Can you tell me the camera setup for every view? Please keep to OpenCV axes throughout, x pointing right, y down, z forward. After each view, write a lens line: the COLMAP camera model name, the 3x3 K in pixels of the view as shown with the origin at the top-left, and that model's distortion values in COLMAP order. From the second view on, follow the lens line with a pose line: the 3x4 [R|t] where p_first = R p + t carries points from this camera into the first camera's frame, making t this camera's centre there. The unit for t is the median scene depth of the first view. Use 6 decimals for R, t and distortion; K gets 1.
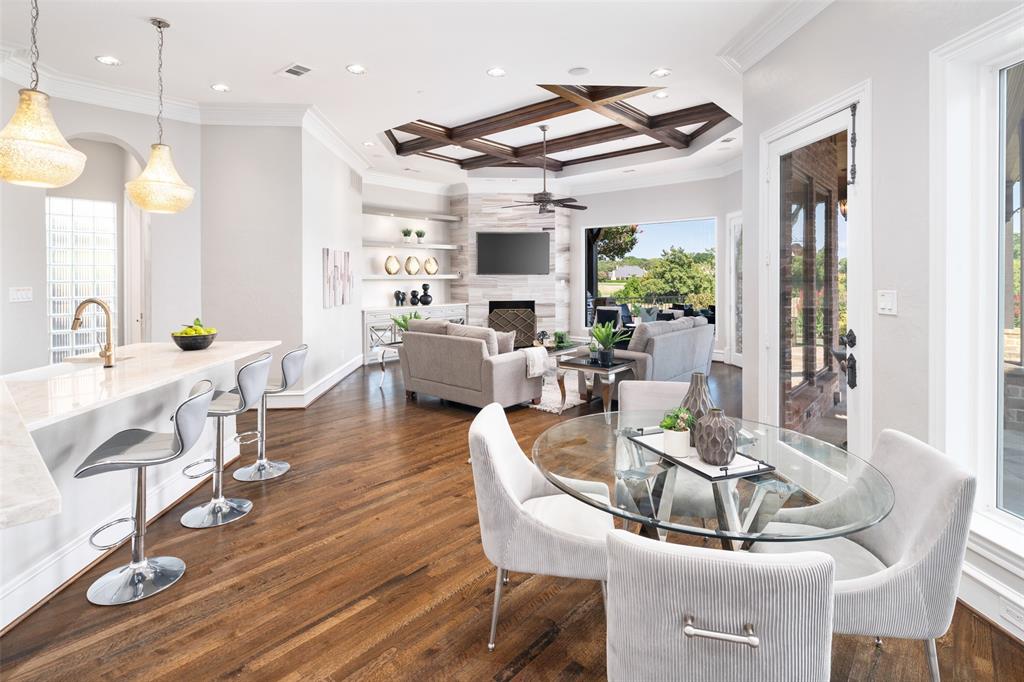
lens RADIAL K [[499.1, 0, 510.4], [0, 499.1, 275.0], [0, 0, 1]] dist [0.002656, -0.002990]
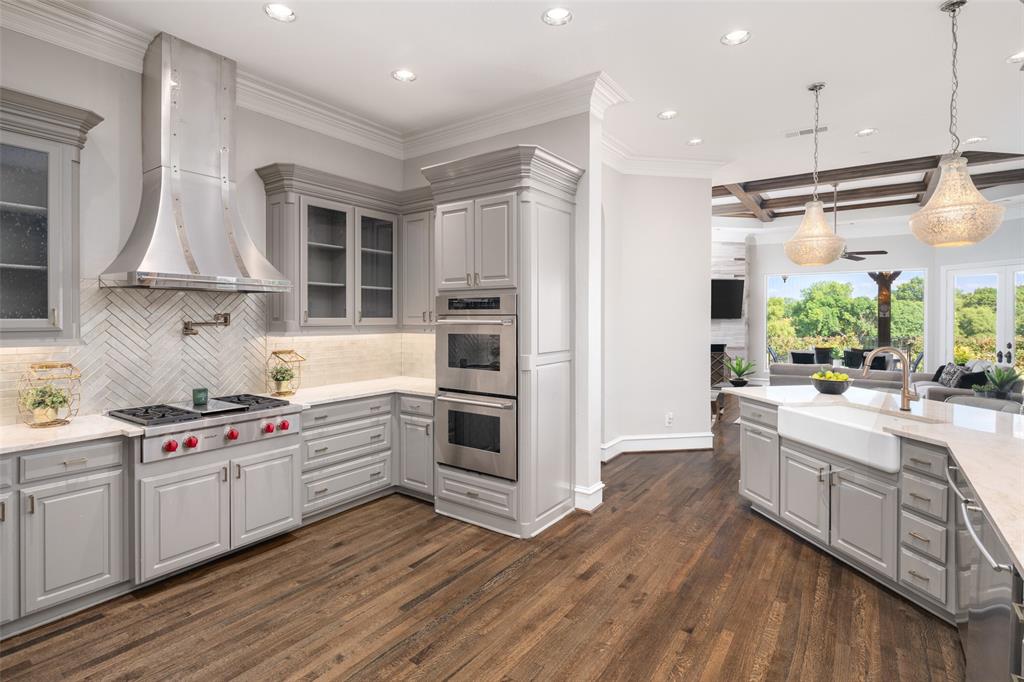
lens RADIAL K [[499.1, 0, 507.3], [0, 499.1, 322.7], [0, 0, 1]] dist [0.002656, -0.002990]
pose [[0.994713, 0.005670, 0.102536, -0.522275], [-0.007012, 0.999894, 0.012732, -0.003904], [-0.102453, -0.013383, 0.994648, 0.001255]]
